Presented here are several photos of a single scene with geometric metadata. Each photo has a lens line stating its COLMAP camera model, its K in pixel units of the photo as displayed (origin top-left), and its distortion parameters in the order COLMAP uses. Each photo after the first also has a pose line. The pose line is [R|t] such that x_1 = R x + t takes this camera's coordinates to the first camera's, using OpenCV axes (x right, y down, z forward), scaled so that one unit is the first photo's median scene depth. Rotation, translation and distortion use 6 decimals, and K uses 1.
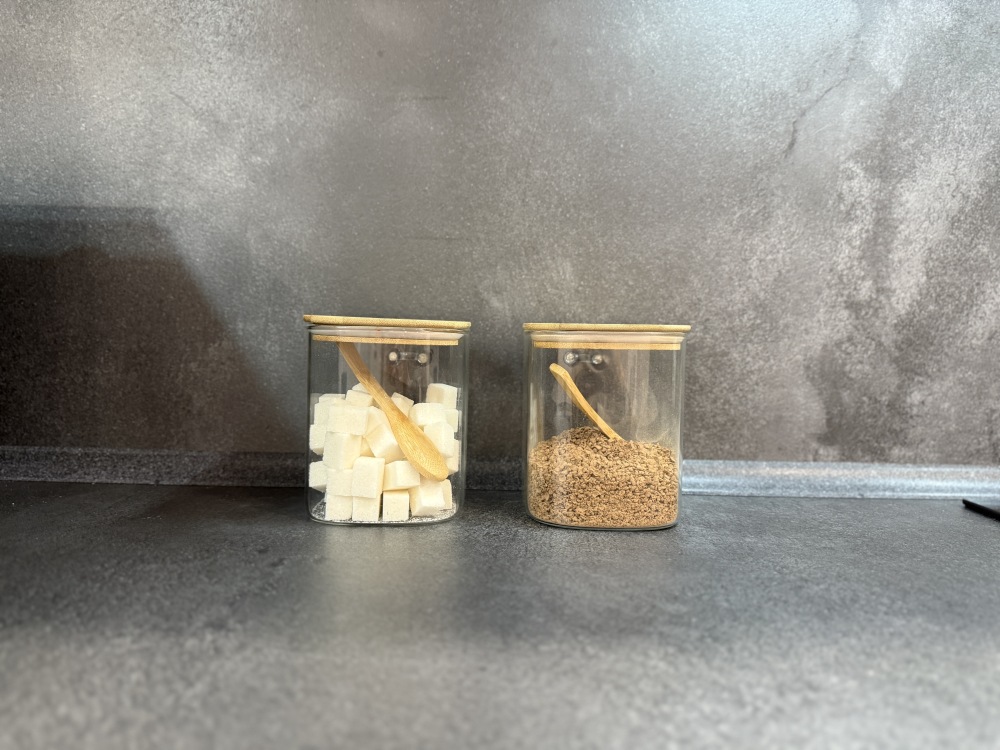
lens RADIAL K [[700.8, 0, 501.1], [0, 700.8, 374.0], [0, 0, 1]] dist [0.024066, -0.020452]
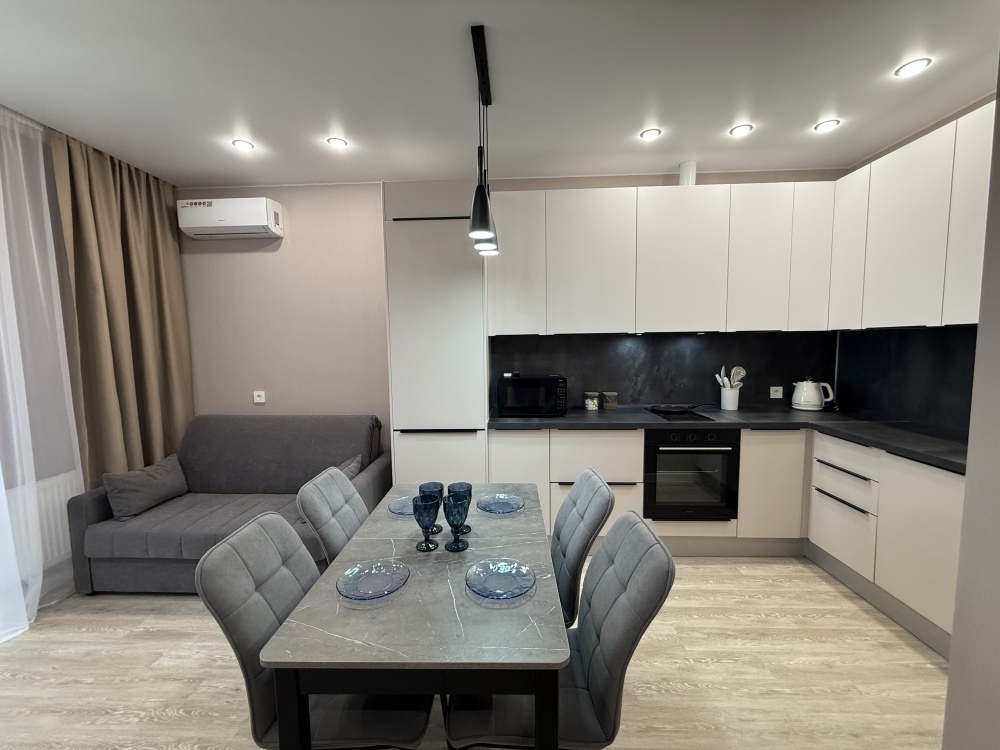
lens RADIAL K [[398.7, 0, 498.4], [0, 398.7, 376.0], [0, 0, 1]] dist [0.000016, 0.000180]
pose [[0.998028, -0.027919, -0.056226, -1.144990], [0.028752, 0.999488, 0.014058, -0.431097], [0.055805, -0.015647, 0.998319, -4.939516]]
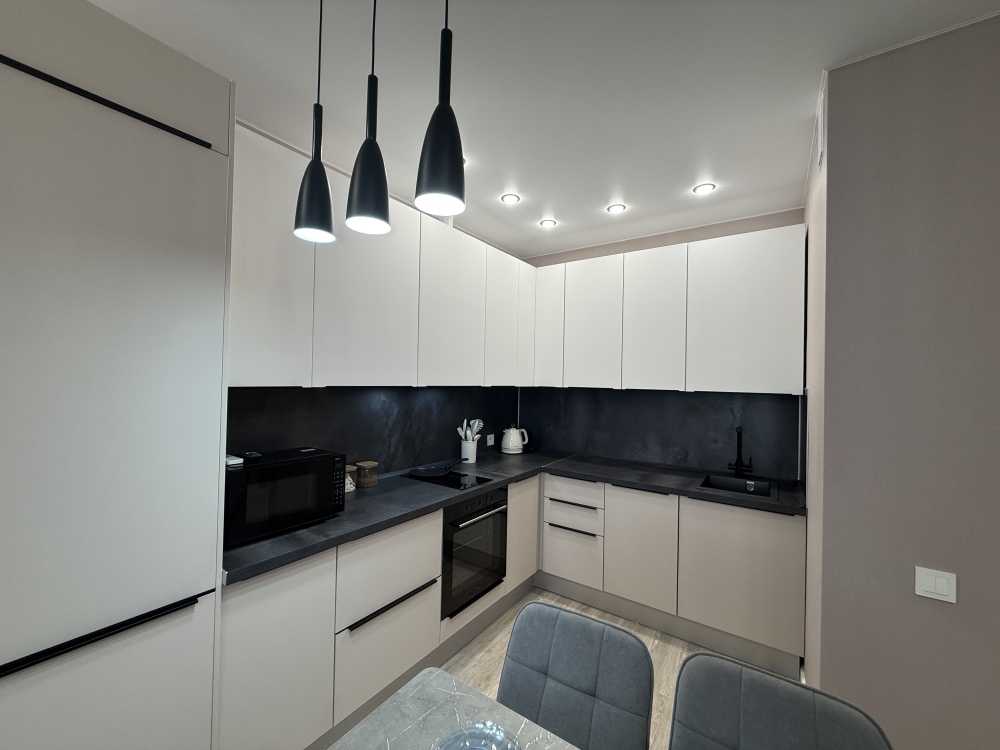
lens RADIAL K [[398.7, 0, 499.4], [0, 398.7, 376.8], [0, 0, 1]] dist [0.000016, 0.000180]
pose [[0.585901, -0.000344, 0.810383, -2.504461], [0.044318, 0.998517, -0.031617, -0.789015], [-0.809170, 0.054439, 0.585047, -2.830021]]
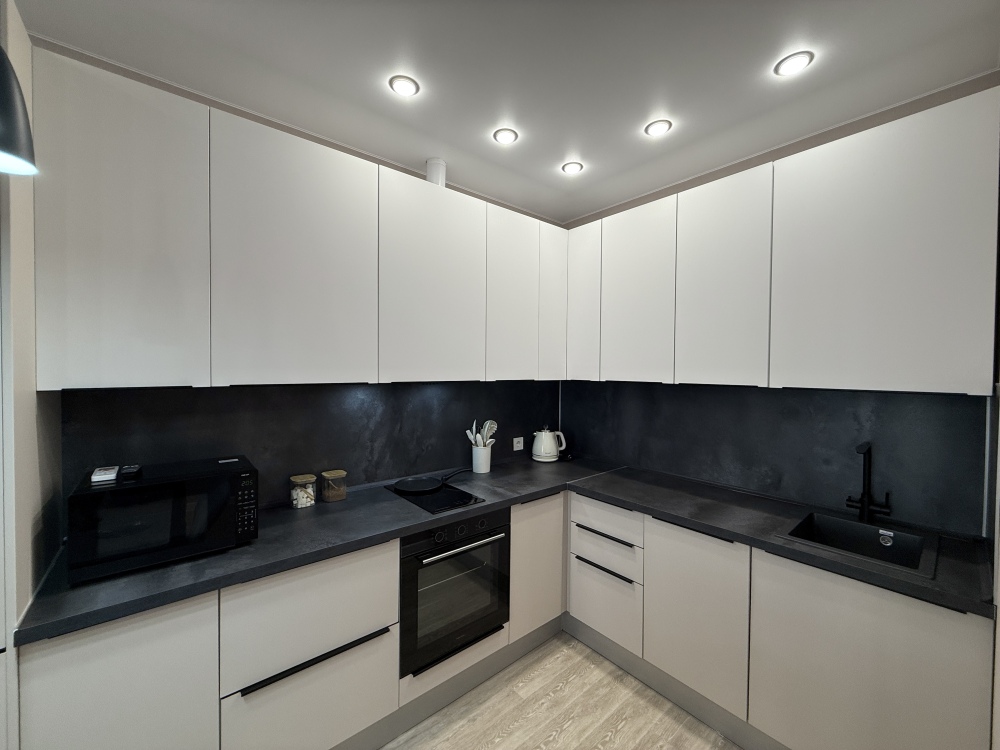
lens RADIAL K [[398.7, 0, 498.8], [0, 398.7, 375.7], [0, 0, 1]] dist [0.000016, 0.000180]
pose [[0.775604, -0.023691, 0.630776, -0.983674], [0.047985, 0.998617, -0.021495, -0.799034], [-0.629394, 0.046940, 0.775668, -2.948842]]
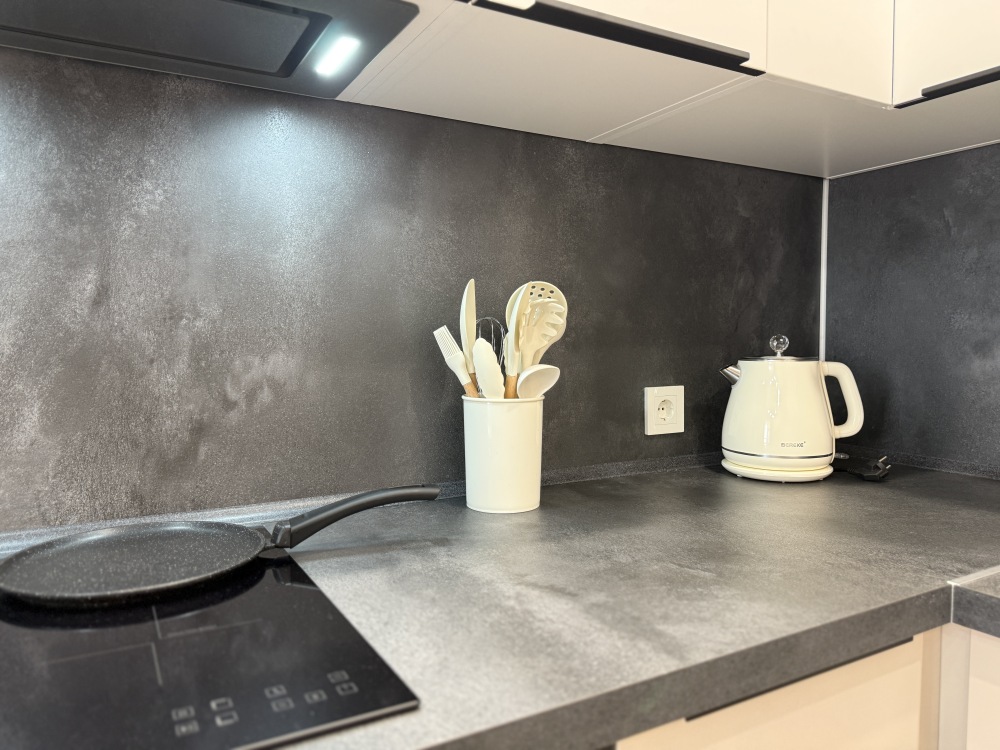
lens RADIAL K [[700.8, 0, 493.5], [0, 700.8, 372.5], [0, 0, 1]] dist [0.024066, -0.020452]
pose [[0.880043, -0.045630, 0.472697, 0.874851], [0.050634, 0.998715, 0.002141, -0.161281], [-0.472187, 0.022051, 0.881223, -0.821769]]
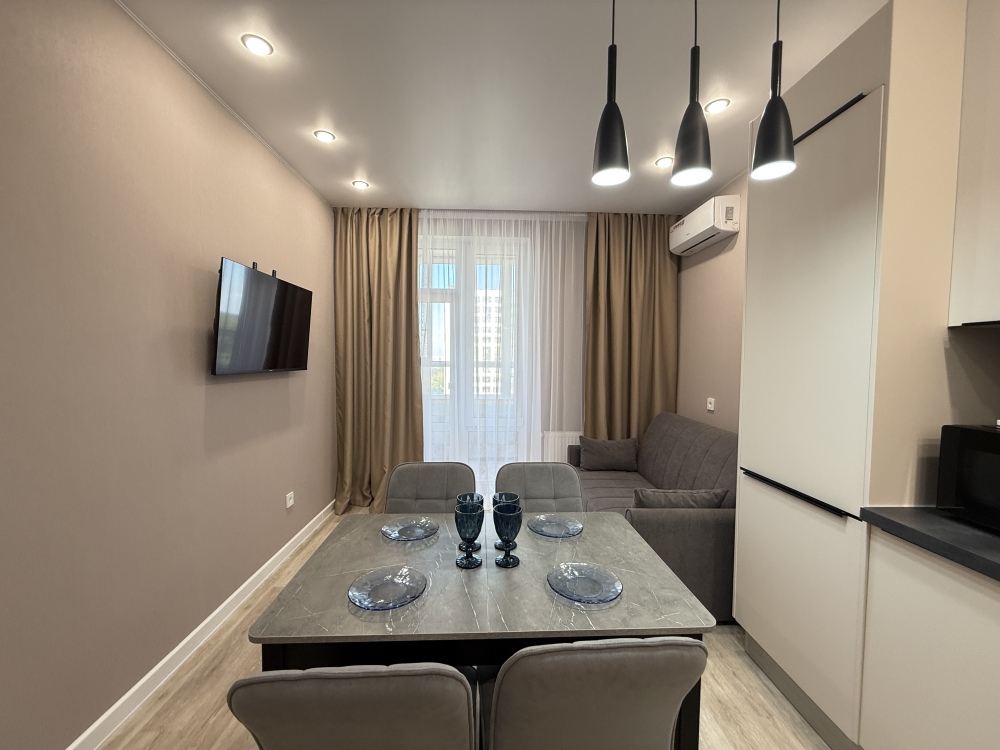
lens RADIAL K [[398.7, 0, 500.3], [0, 398.7, 376.9], [0, 0, 1]] dist [0.000016, 0.000180]
pose [[0.019268, 0.031218, -0.999327, 0.701236], [-0.077857, 0.996524, 0.029629, -0.462152], [0.996778, 0.077234, 0.021632, -2.354577]]
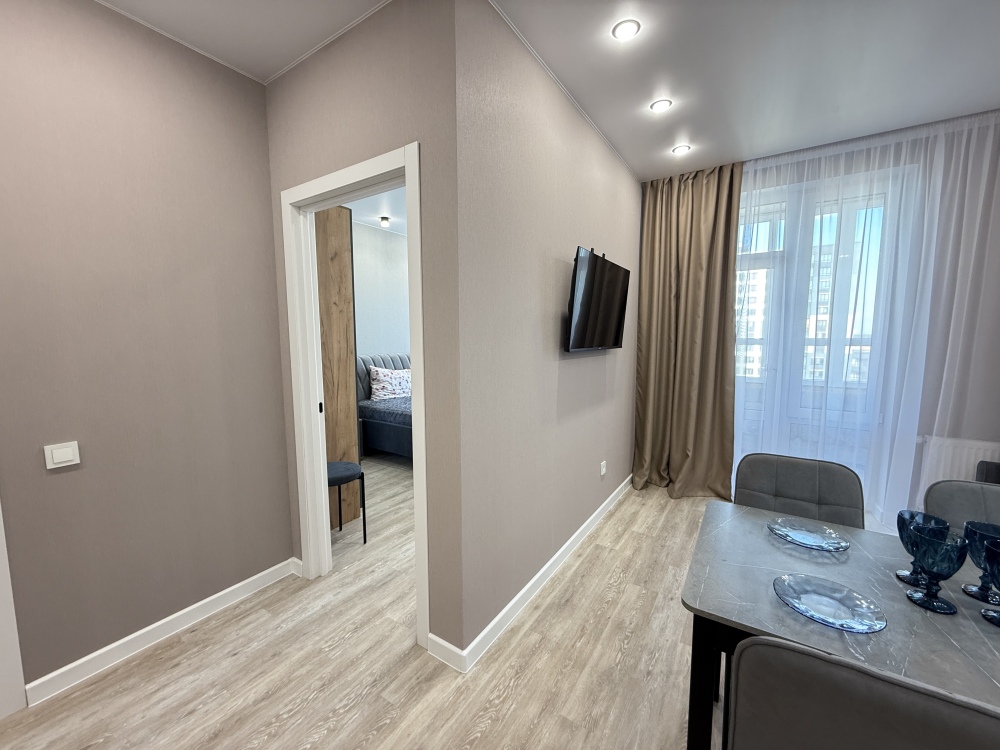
lens RADIAL K [[398.7, 0, 498.8], [0, 398.7, 376.6], [0, 0, 1]] dist [0.000016, 0.000180]
pose [[-0.563130, 0.070345, -0.823369, 0.879467], [-0.061640, 0.990019, 0.126740, -0.395645], [0.824066, 0.122123, -0.553173, -3.124926]]
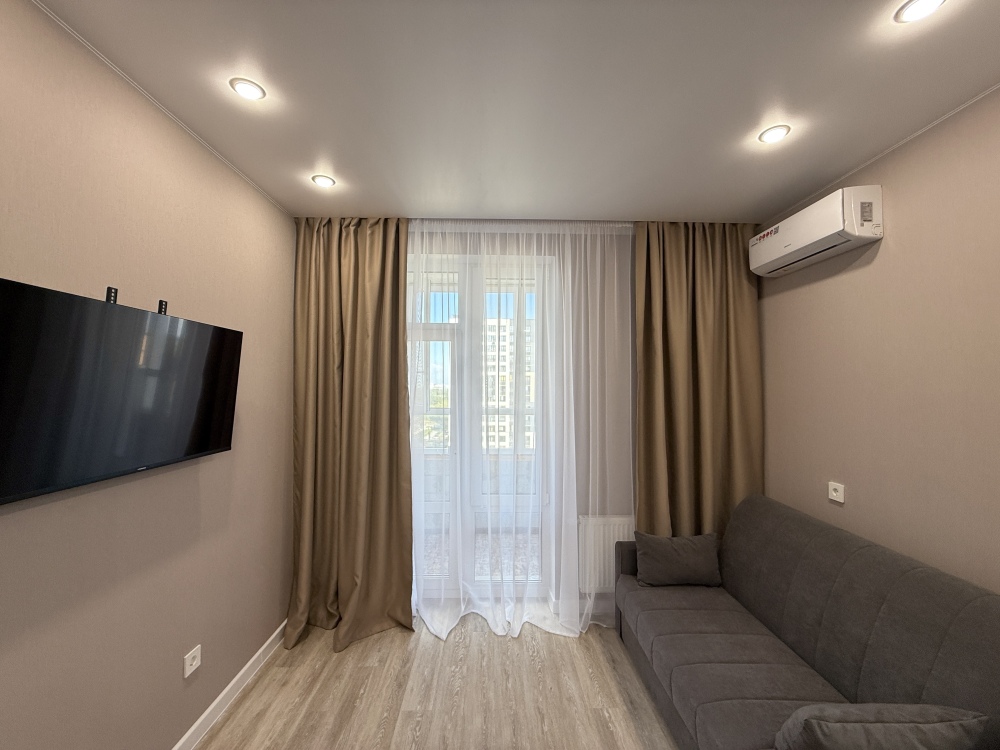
lens RADIAL K [[398.7, 0, 500.6], [0, 398.7, 376.1], [0, 0, 1]] dist [0.000016, 0.000180]
pose [[0.010624, -0.040693, -0.999115, -1.147421], [-0.071774, 0.996563, -0.041352, -0.873336], [0.997364, 0.072150, 0.007667, -2.534489]]
